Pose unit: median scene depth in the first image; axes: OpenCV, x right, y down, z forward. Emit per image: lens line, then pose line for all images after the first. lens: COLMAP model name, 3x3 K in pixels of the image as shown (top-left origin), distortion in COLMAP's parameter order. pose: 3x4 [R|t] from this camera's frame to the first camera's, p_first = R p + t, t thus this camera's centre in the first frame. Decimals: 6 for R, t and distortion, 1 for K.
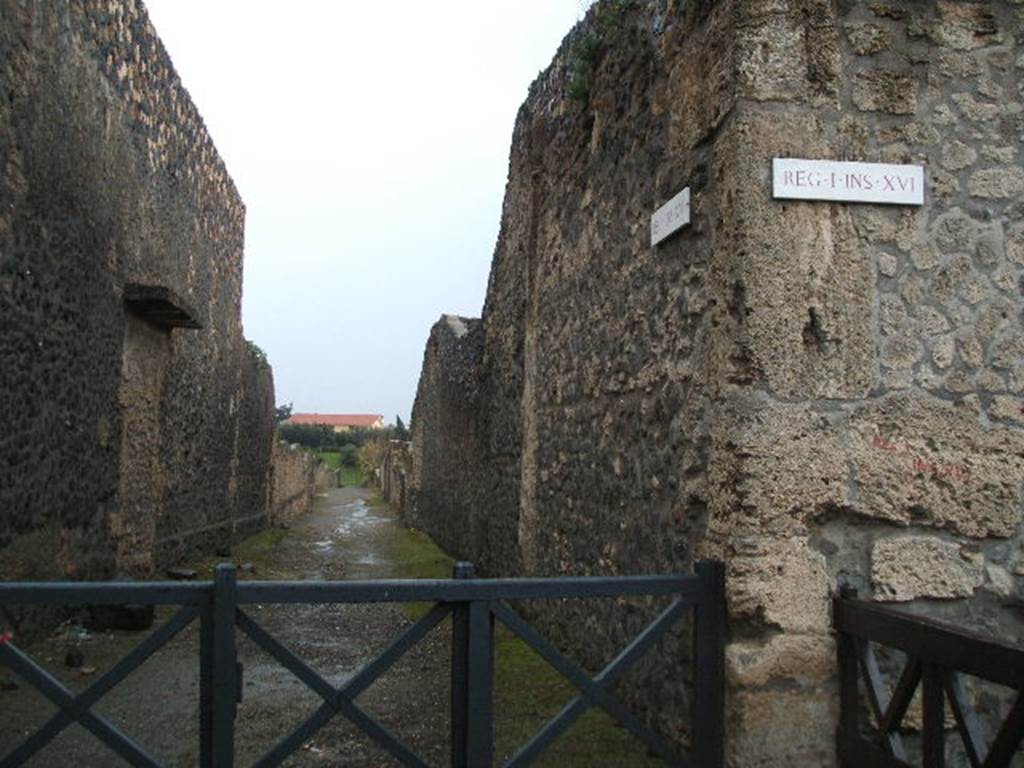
lens RADIAL K [[1365.0, 0, 512.0], [0, 1365.0, 384.0], [0, 0, 1]] dist [-0.132495, -0.000026]
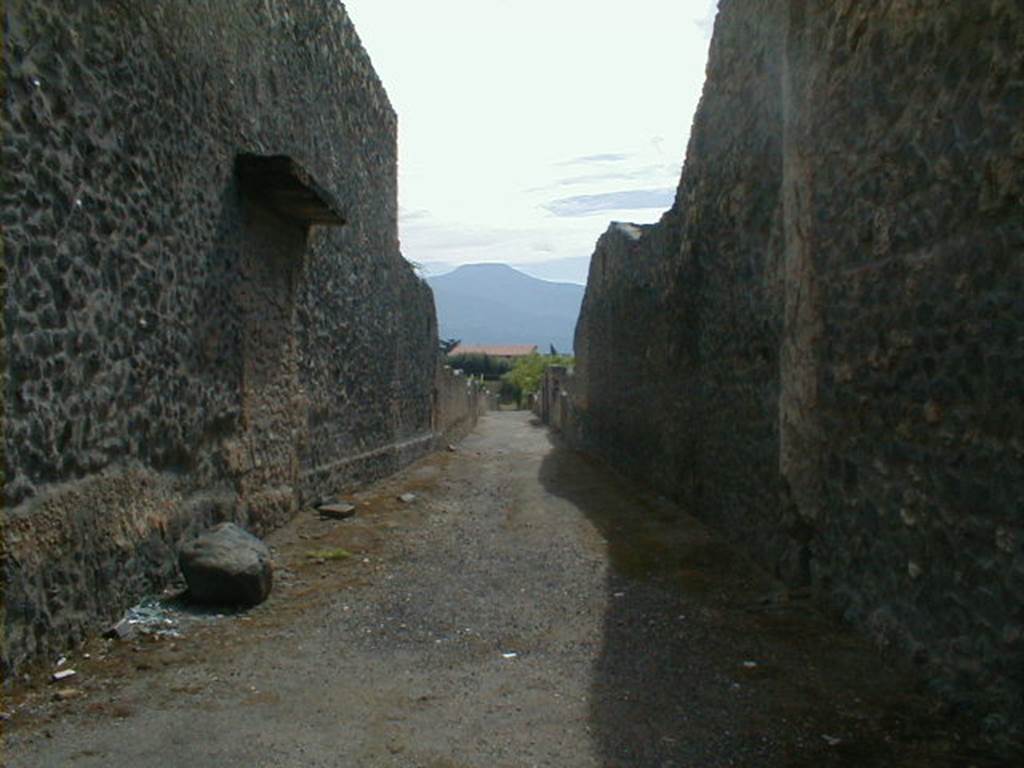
lens RADIAL K [[887.6, 0, 600.3], [0, 887.6, 429.8], [0, 0, 1]] dist [-0.044851, 0.006191]
pose [[0.999744, -0.022559, -0.001443, -0.125925], [0.022595, 0.995304, 0.094120, 0.070875], [-0.000687, -0.094128, 0.995560, 0.783317]]
